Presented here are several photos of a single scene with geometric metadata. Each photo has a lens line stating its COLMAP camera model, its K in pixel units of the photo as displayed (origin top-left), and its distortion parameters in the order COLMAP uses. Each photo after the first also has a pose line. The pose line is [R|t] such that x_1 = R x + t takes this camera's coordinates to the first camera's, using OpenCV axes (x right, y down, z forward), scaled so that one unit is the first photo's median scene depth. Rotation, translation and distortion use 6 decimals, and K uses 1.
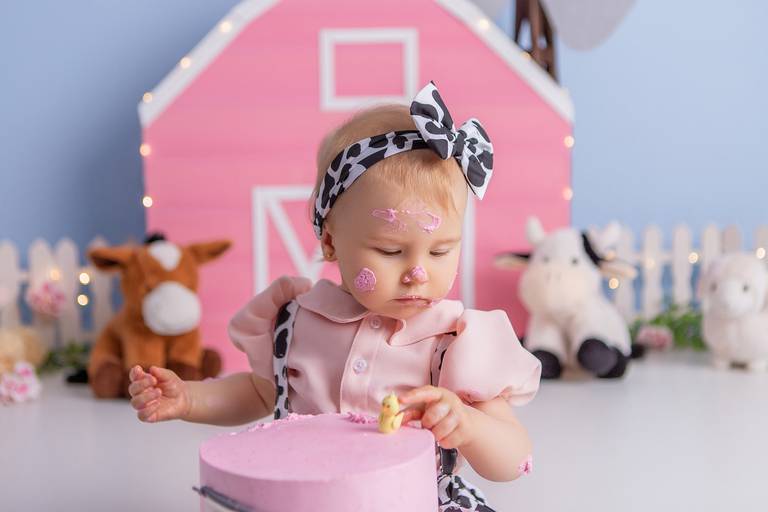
lens RADIAL K [[896.5, 0, 384.0], [0, 896.5, 256.0], [0, 0, 1]] dist [-0.010516, 0.008253]
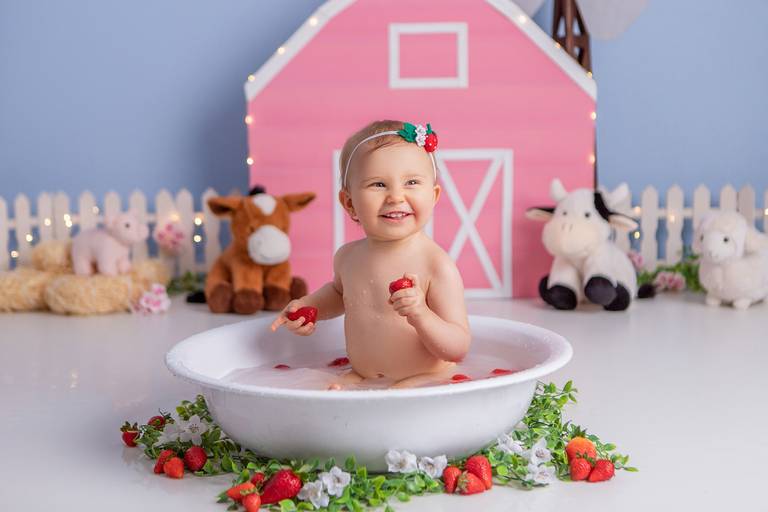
lens RADIAL K [[974.1, 0, 371.6], [0, 974.1, 254.5], [0, 0, 1]] dist [0.008815, -0.009897]
pose [[0.993408, 0.024563, -0.111970, 0.066181], [-0.018944, 0.998520, 0.050974, -0.002648], [0.113057, -0.048517, 0.992403, -0.367967]]
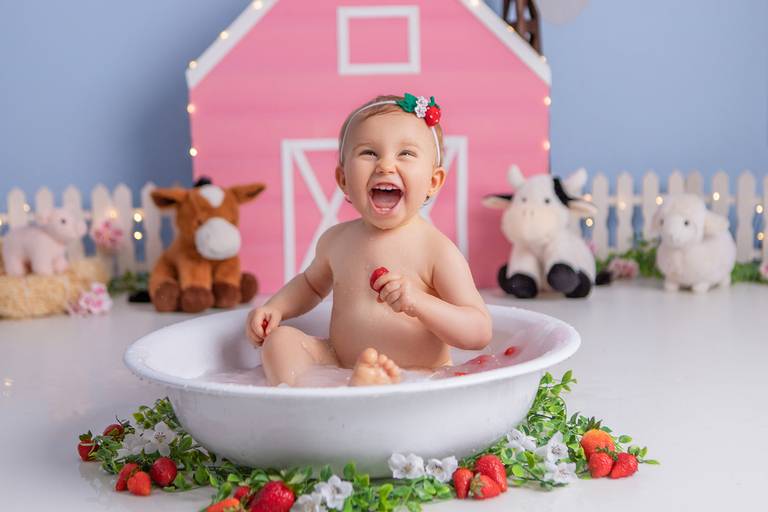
lens RADIAL K [[938.7, 0, 384.0], [0, 938.7, 256.0], [0, 0, 1]] dist [-0.000835, -0.021832]
pose [[0.999863, 0.001285, -0.016531, 0.012160], [-0.000493, 0.998855, 0.047839, 0.019103], [0.016573, -0.047824, 0.998718, -0.270563]]
